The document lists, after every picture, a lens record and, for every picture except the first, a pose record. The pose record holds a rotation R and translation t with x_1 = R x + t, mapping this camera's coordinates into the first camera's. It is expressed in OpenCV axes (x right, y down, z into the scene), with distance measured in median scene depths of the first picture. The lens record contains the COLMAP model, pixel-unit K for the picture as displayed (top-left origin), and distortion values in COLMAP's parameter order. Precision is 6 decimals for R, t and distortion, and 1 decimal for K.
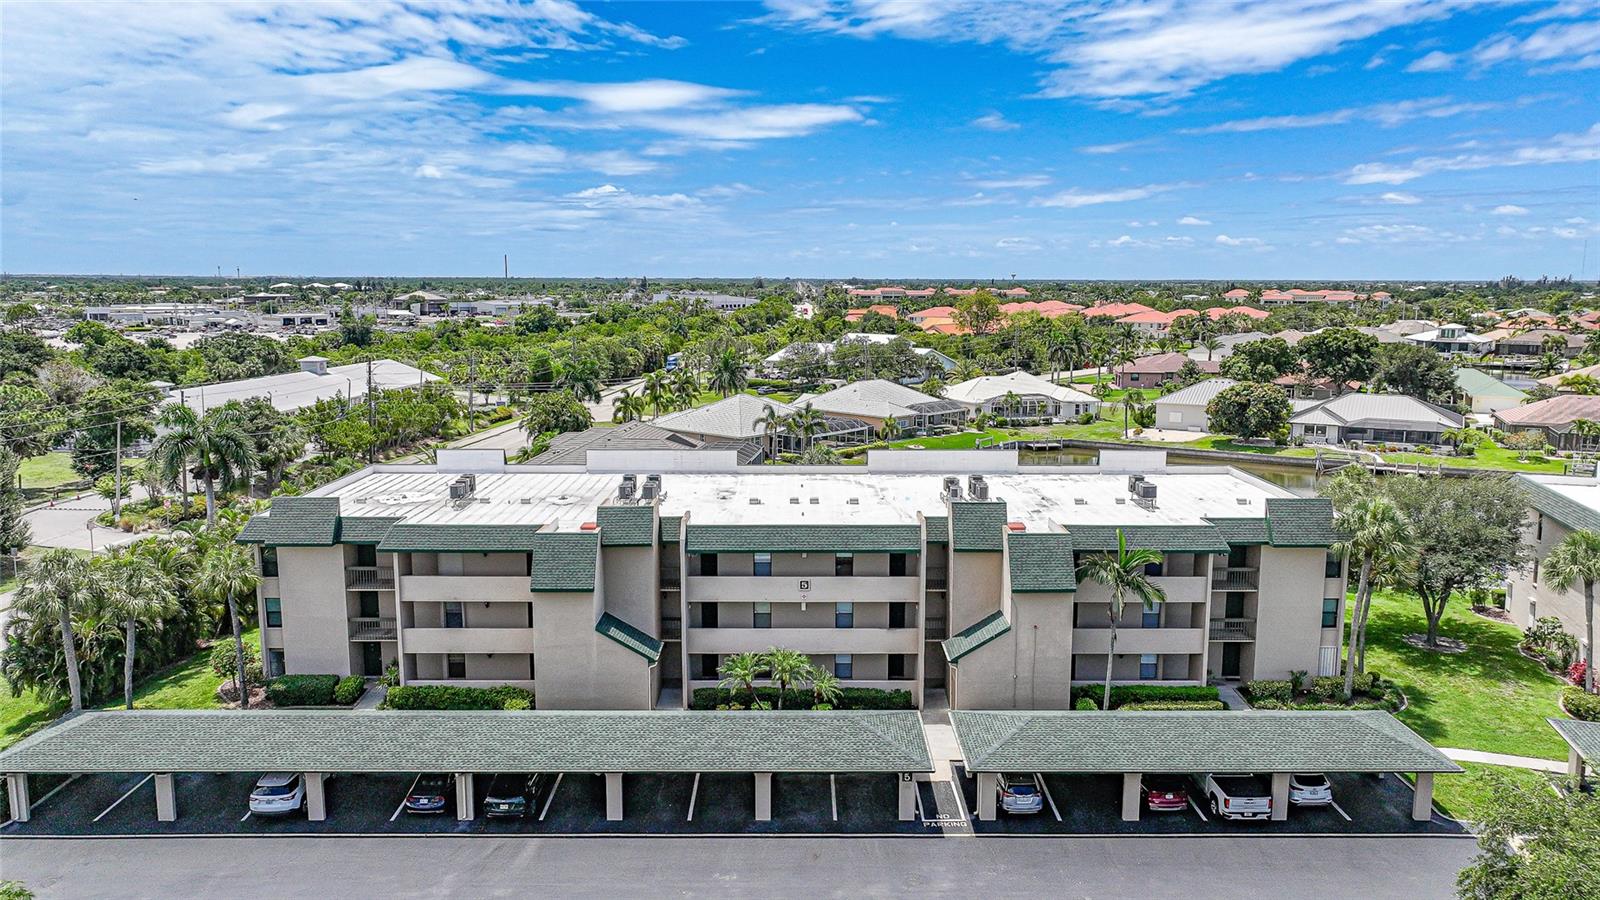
lens RADIAL K [[1120.2, 0, 809.0], [0, 1120.2, 439.1], [0, 0, 1]] dist [-0.000663, 0.013415]
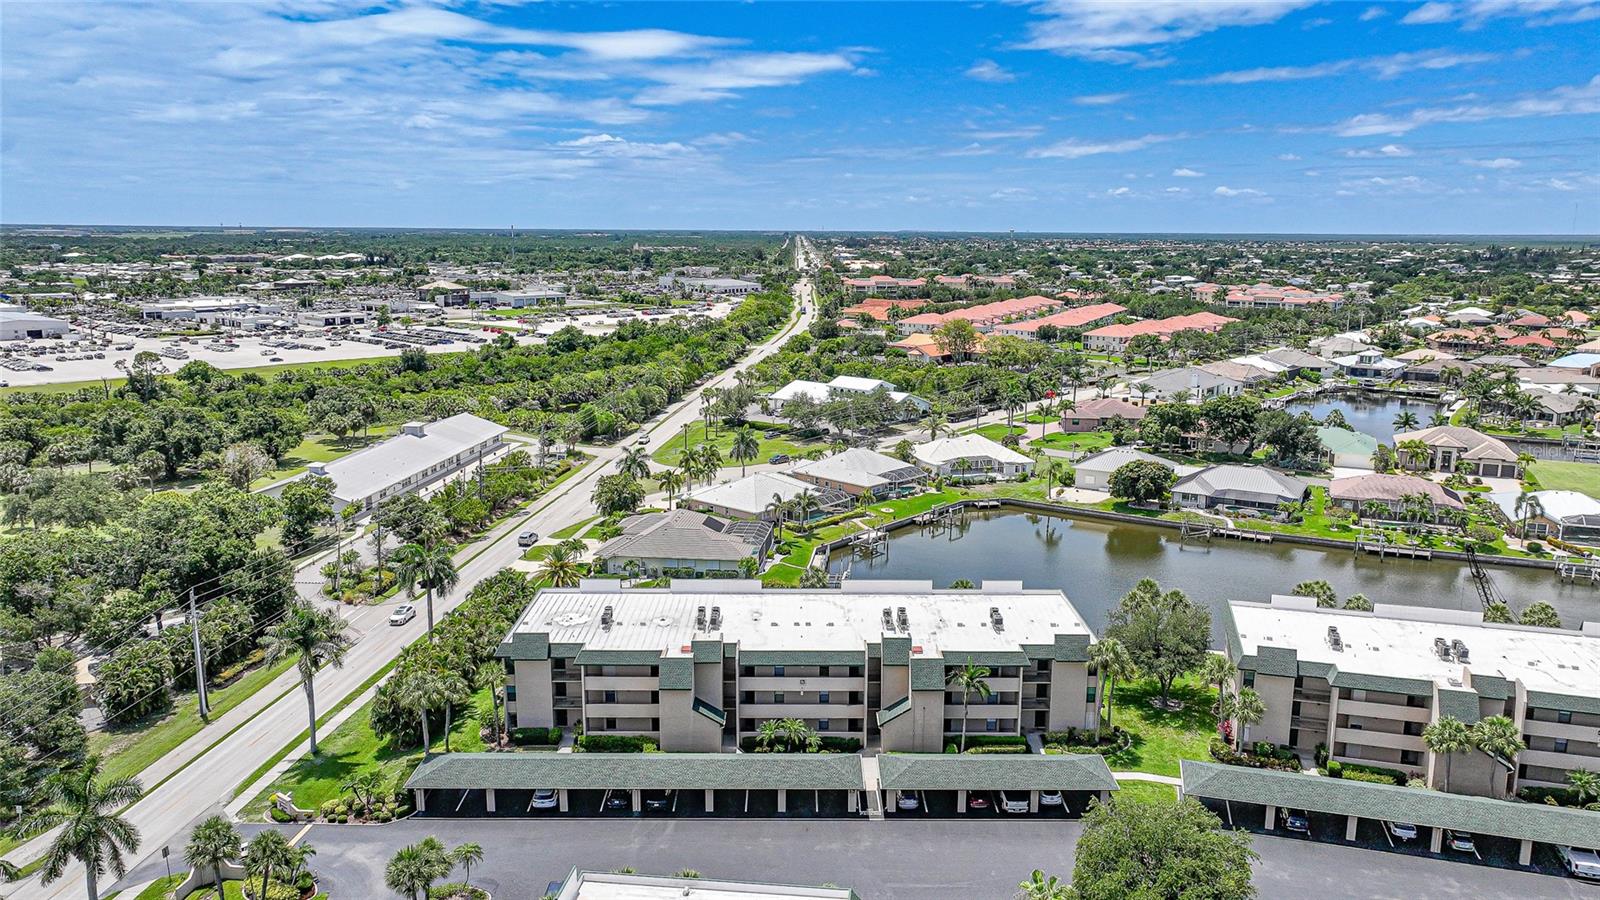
lens RADIAL K [[1120.2, 0, 809.0], [0, 1120.2, 439.1], [0, 0, 1]] dist [-0.000663, 0.013415]
pose [[0.999993, 0.003390, 0.001836, 0.002011], [-0.003467, 0.999027, 0.043961, -0.339262], [-0.001685, -0.043968, 0.999032, -0.800432]]
